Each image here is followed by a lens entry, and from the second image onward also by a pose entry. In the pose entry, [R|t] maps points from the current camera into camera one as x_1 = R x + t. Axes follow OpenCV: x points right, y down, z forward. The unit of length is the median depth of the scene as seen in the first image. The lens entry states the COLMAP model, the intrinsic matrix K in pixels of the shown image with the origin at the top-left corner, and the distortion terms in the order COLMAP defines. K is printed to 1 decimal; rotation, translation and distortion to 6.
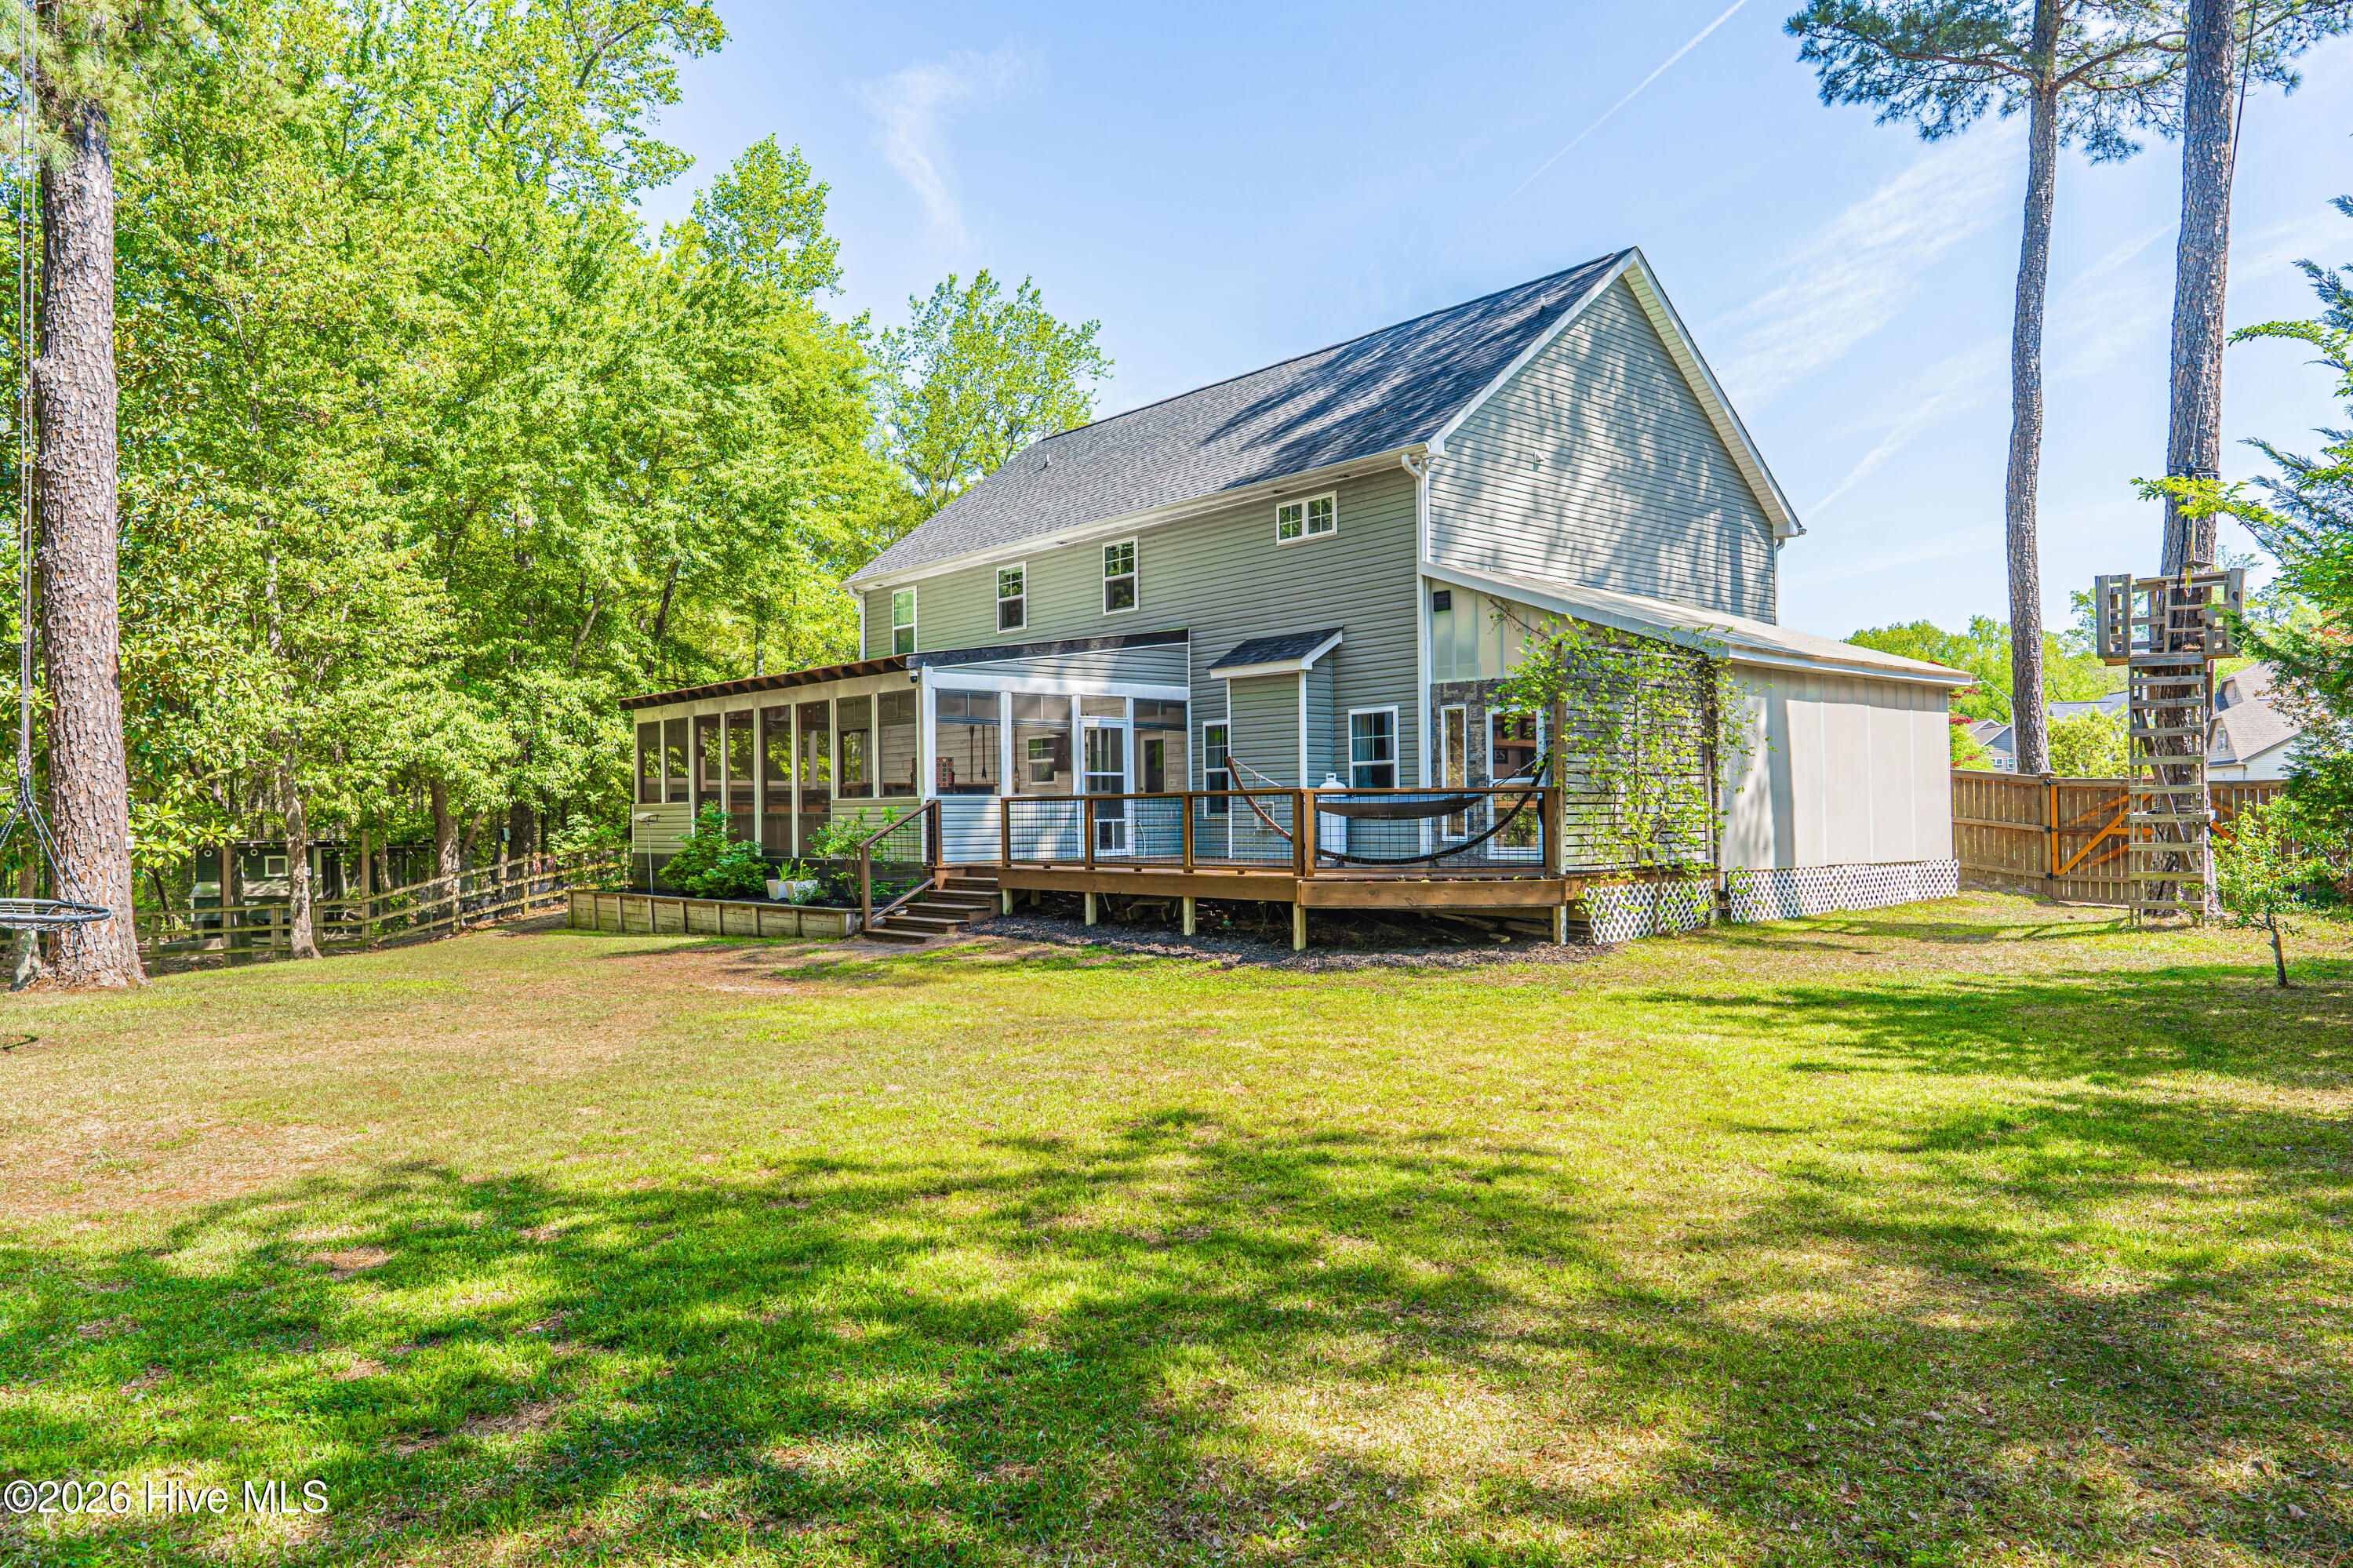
lens RADIAL K [[1540.5, 0, 1176.5], [0, 1540.5, 784.0], [0, 0, 1]] dist [-0.000965, -0.000598]
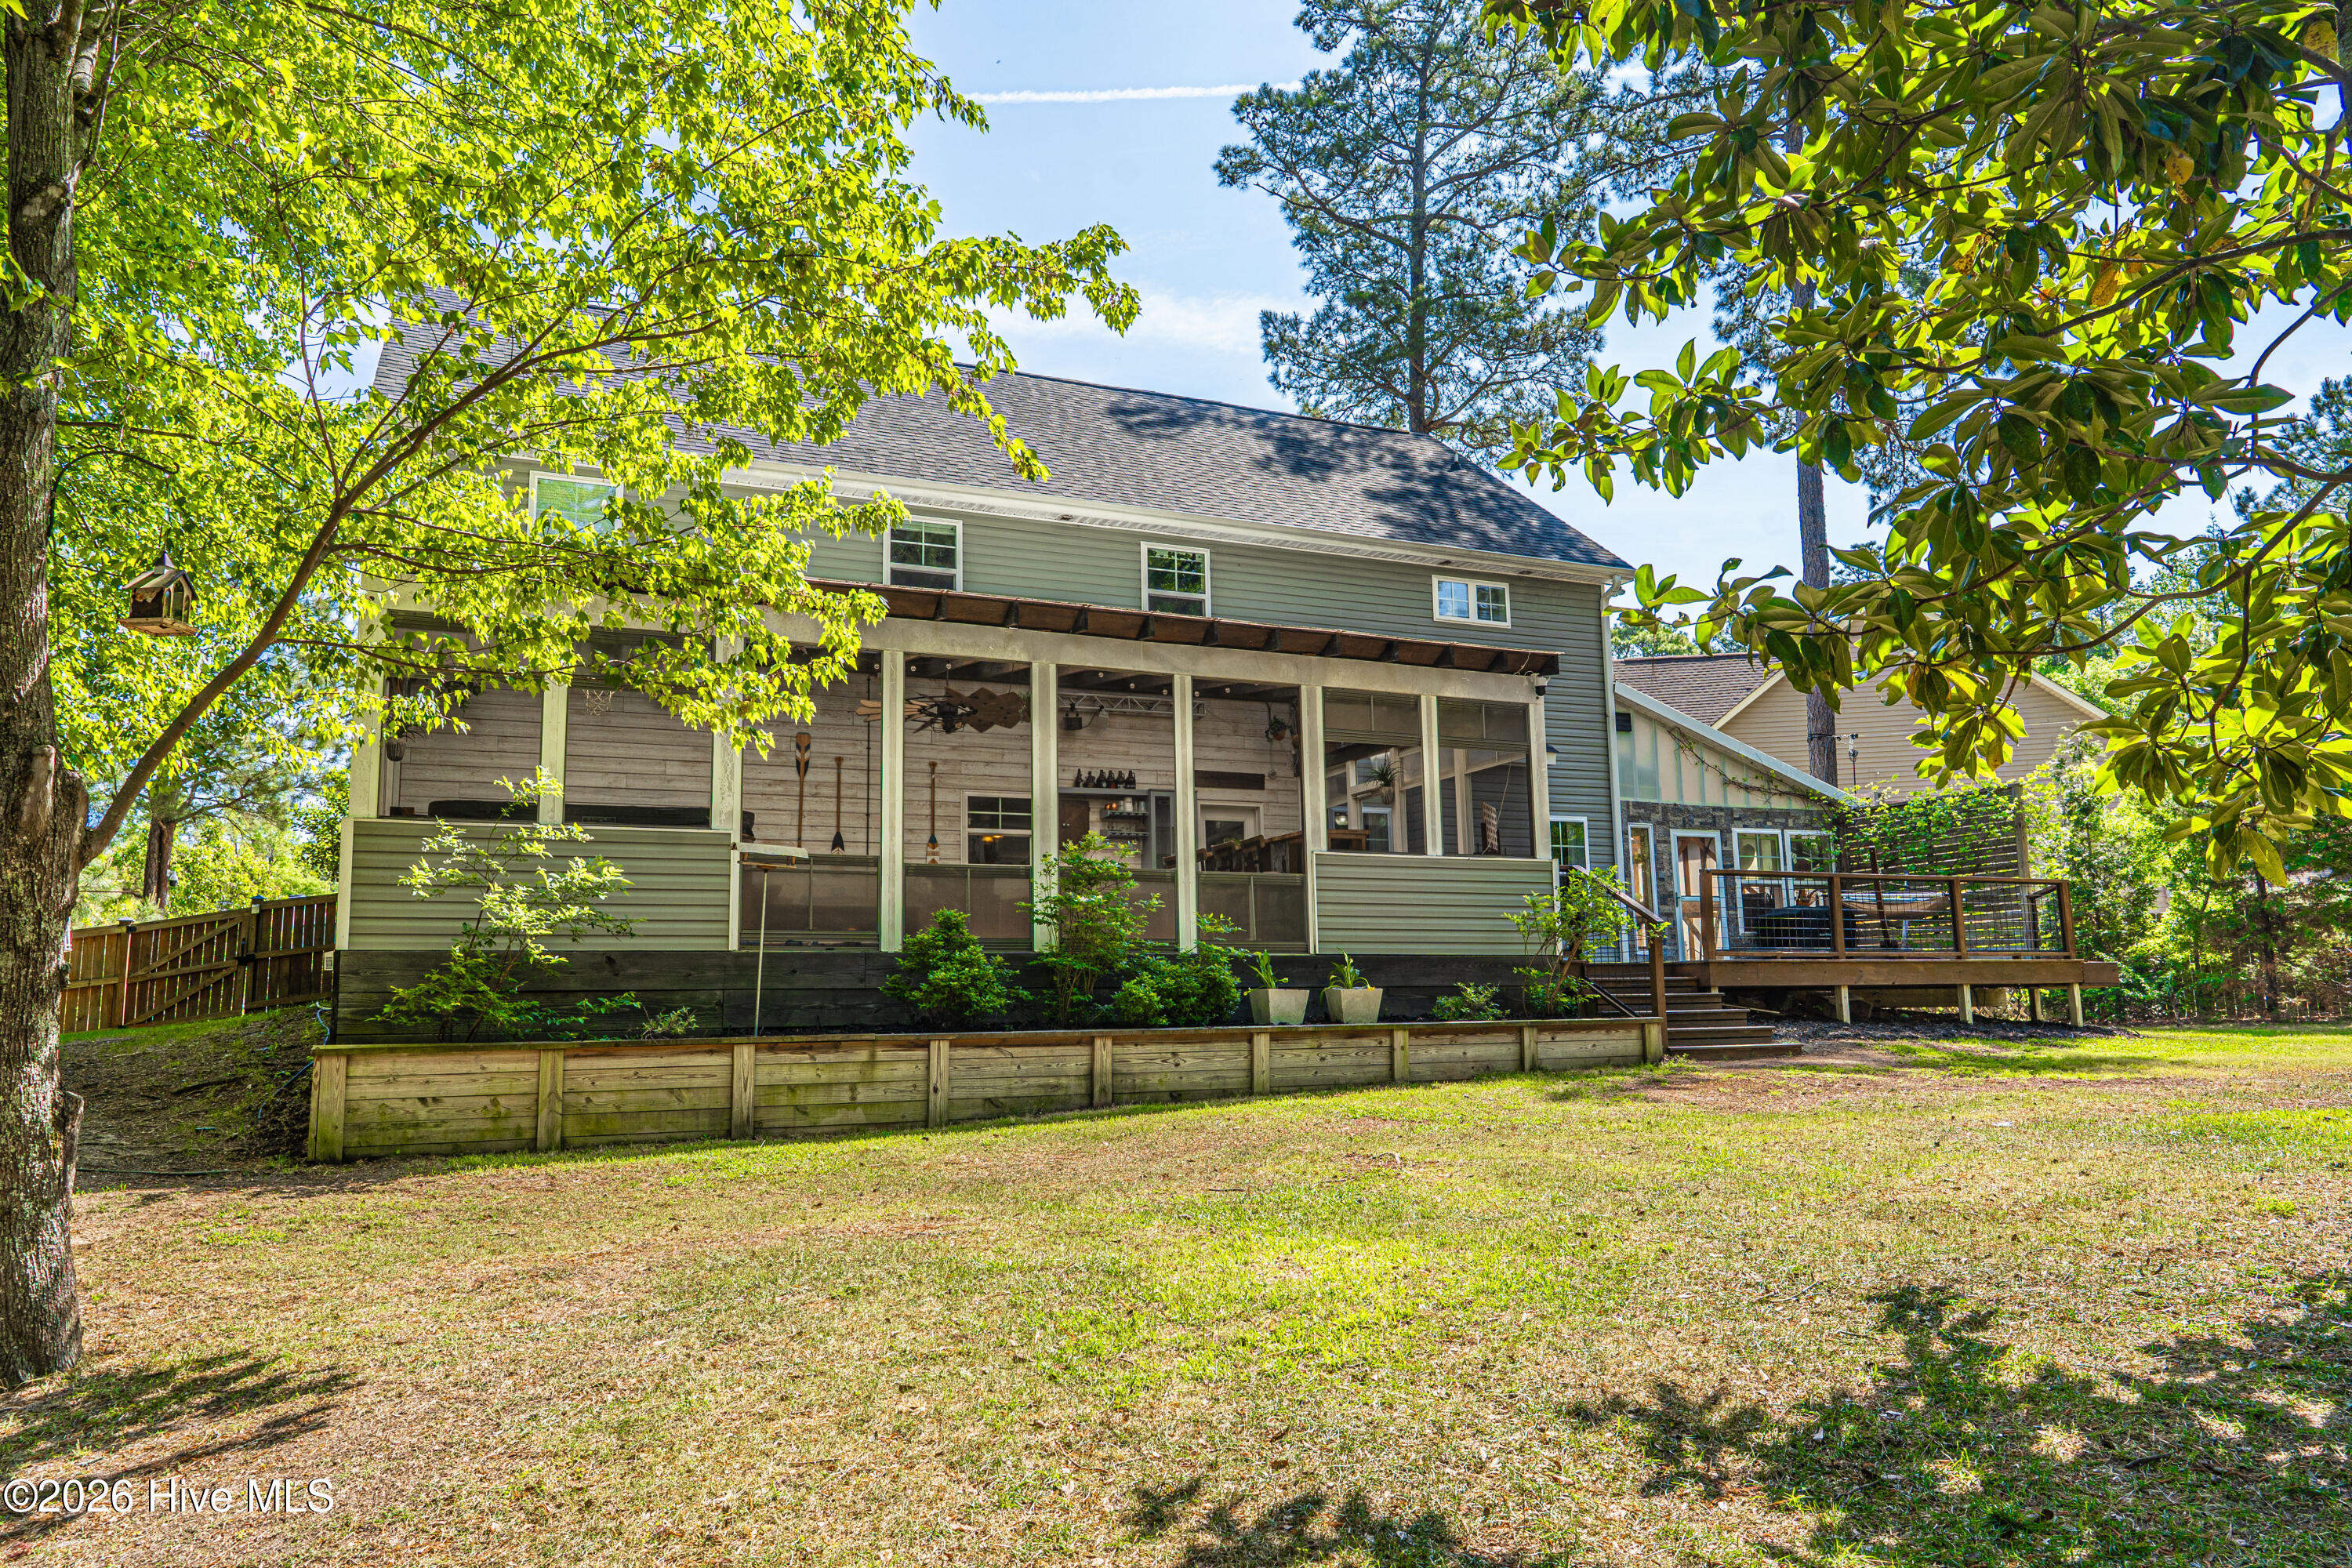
lens RADIAL K [[1526.5, 0, 1161.0], [0, 1526.5, 793.7], [0, 0, 1]] dist [-0.000642, -0.001115]
pose [[0.308819, 0.141179, 0.940584, -0.776860], [-0.008622, 0.989297, -0.145660, 0.071181], [-0.951082, 0.036873, 0.306731, 0.865325]]
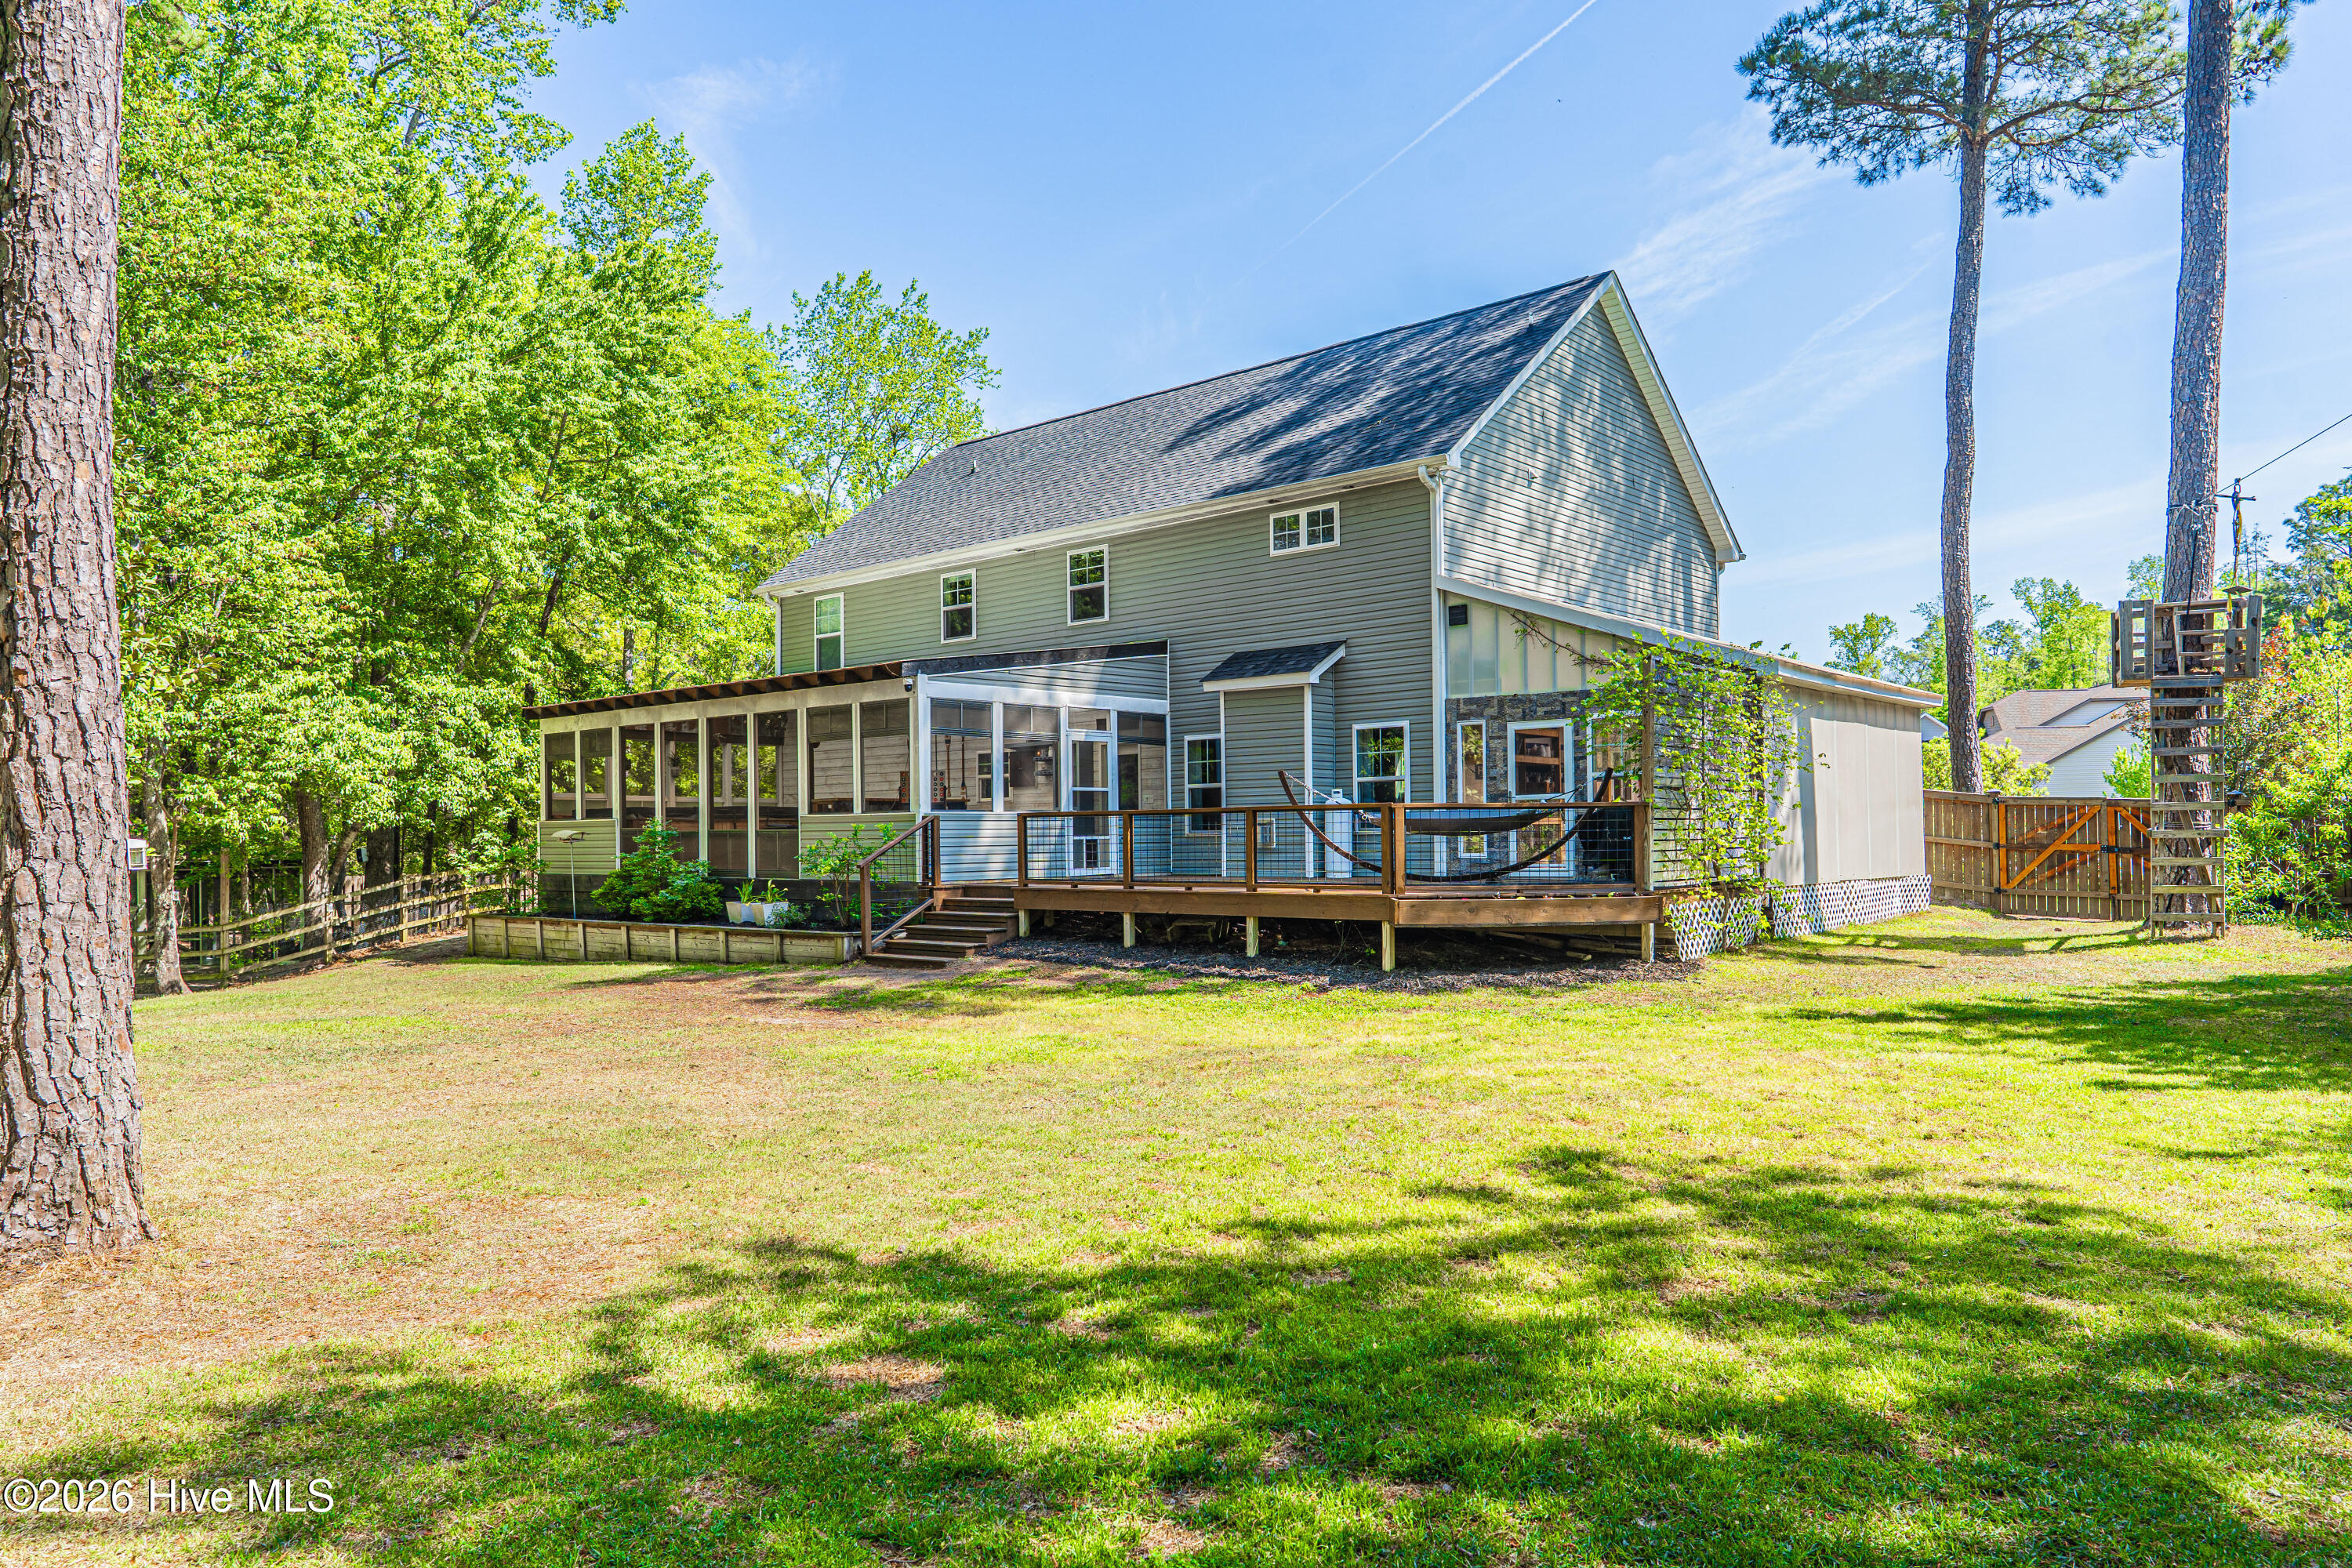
lens RADIAL K [[1526.5, 0, 1161.0], [0, 1526.5, 793.7], [0, 0, 1]] dist [-0.000642, -0.001115]
pose [[0.990769, 0.003344, 0.135519, -0.131542], [-0.002302, 0.999967, -0.007839, 0.003410], [-0.135541, 0.007455, 0.990744, 0.050215]]
